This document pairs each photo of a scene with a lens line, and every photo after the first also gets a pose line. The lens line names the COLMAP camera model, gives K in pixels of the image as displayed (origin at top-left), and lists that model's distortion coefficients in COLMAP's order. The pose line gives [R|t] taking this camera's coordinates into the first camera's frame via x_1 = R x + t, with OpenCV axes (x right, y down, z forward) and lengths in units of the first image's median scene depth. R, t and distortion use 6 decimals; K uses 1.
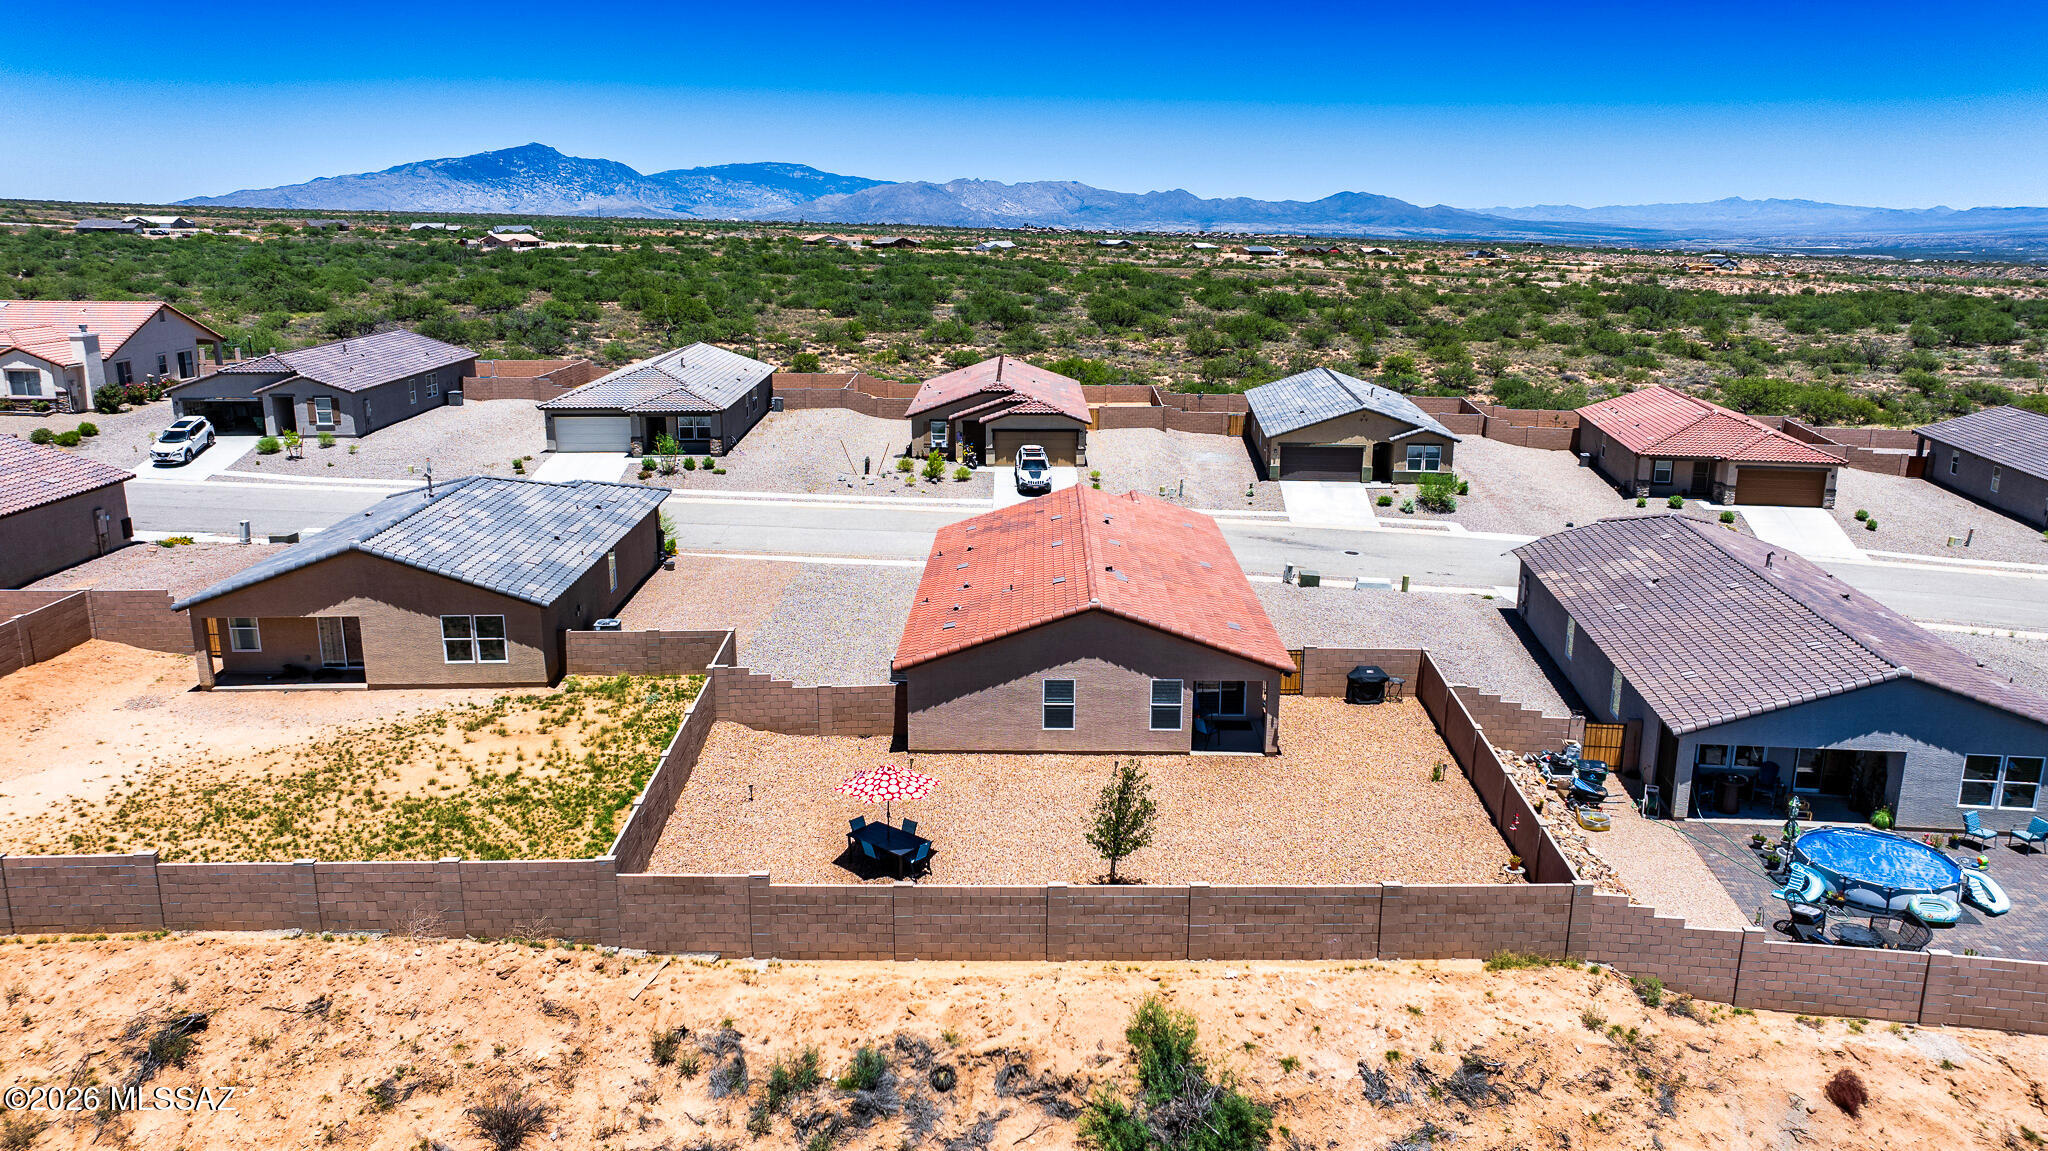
lens RADIAL K [[1410.8, 0, 1018.1], [0, 1410.8, 587.9], [0, 0, 1]] dist [-0.024108, 0.013146]
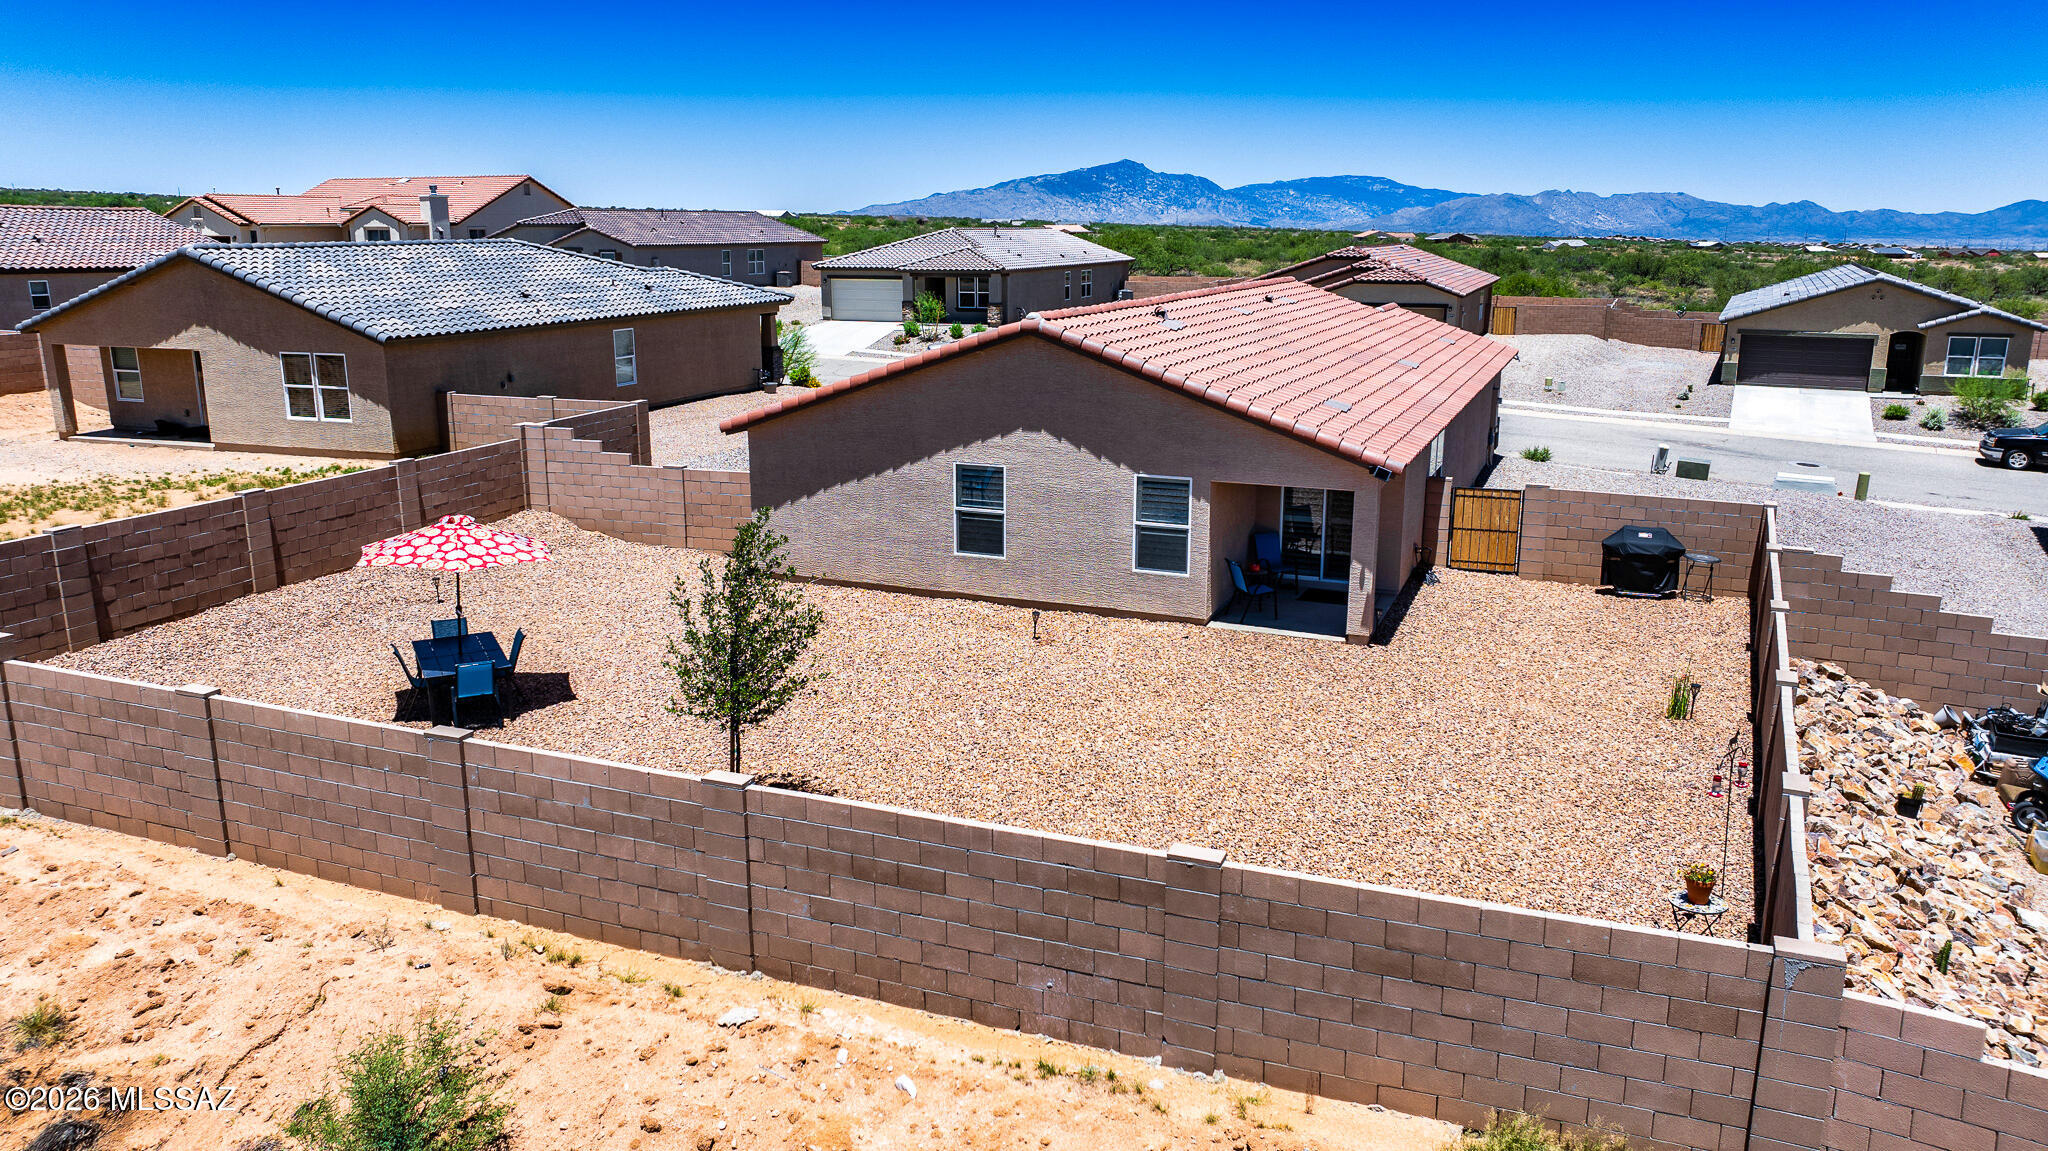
lens RADIAL K [[1410.8, 0, 1037.3], [0, 1410.8, 570.1], [0, 0, 1]] dist [-0.024108, 0.013146]
pose [[0.929426, 0.085029, -0.359078, 0.254119], [-0.092264, 0.995730, -0.003028, 0.105325], [0.357288, 0.035945, 0.933302, 0.477749]]
